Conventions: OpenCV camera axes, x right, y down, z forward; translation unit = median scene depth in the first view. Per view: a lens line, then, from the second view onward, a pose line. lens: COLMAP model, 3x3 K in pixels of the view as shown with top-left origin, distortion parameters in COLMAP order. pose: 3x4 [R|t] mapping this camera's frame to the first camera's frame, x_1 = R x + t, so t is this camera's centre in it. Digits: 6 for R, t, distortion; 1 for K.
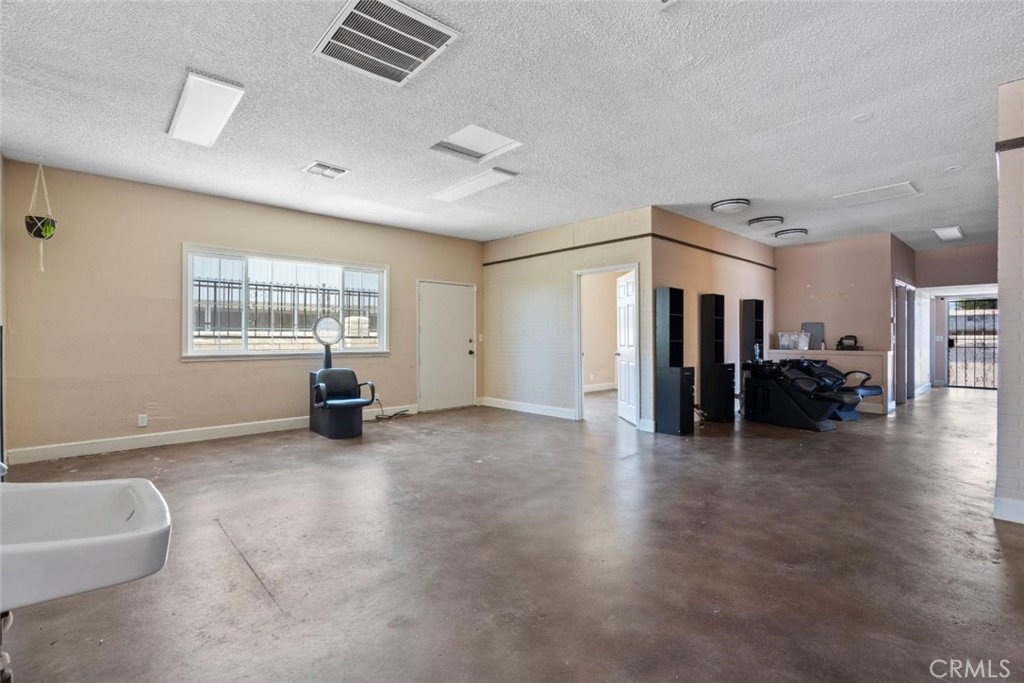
lens RADIAL K [[467.7, 0, 515.9], [0, 467.7, 341.6], [0, 0, 1]] dist [-0.002367, 0.000770]
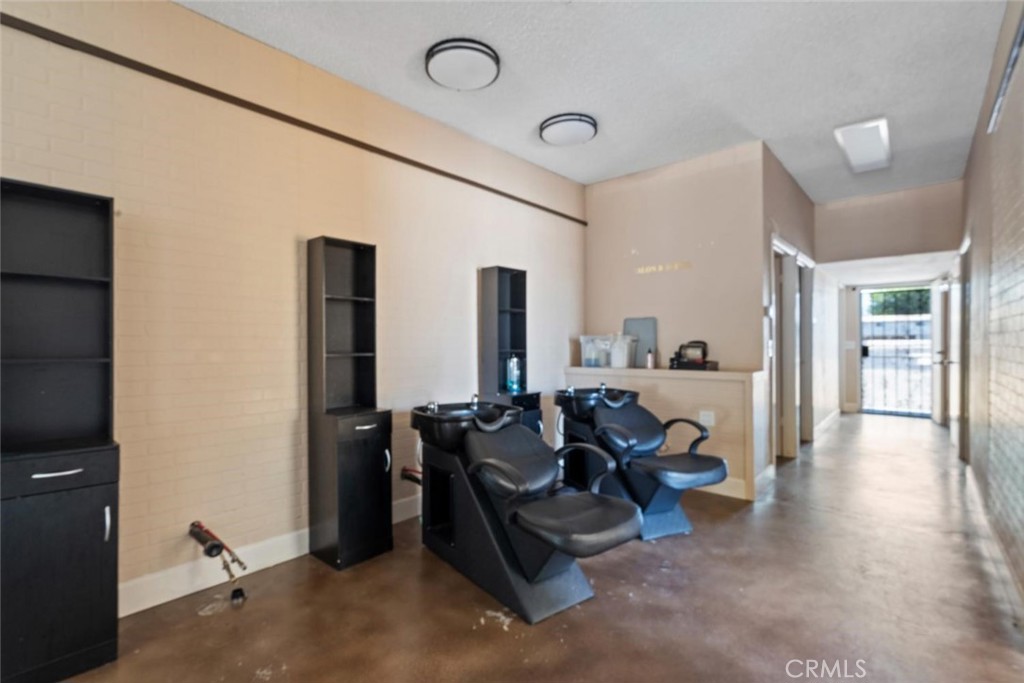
lens RADIAL K [[467.7, 0, 522.4], [0, 467.7, 345.7], [0, 0, 1]] dist [-0.002367, 0.000770]
pose [[0.992601, -0.003540, 0.121370, 0.426436], [0.004006, 0.999986, -0.003598, -0.006436], [-0.121355, 0.004058, 0.992601, 0.465960]]
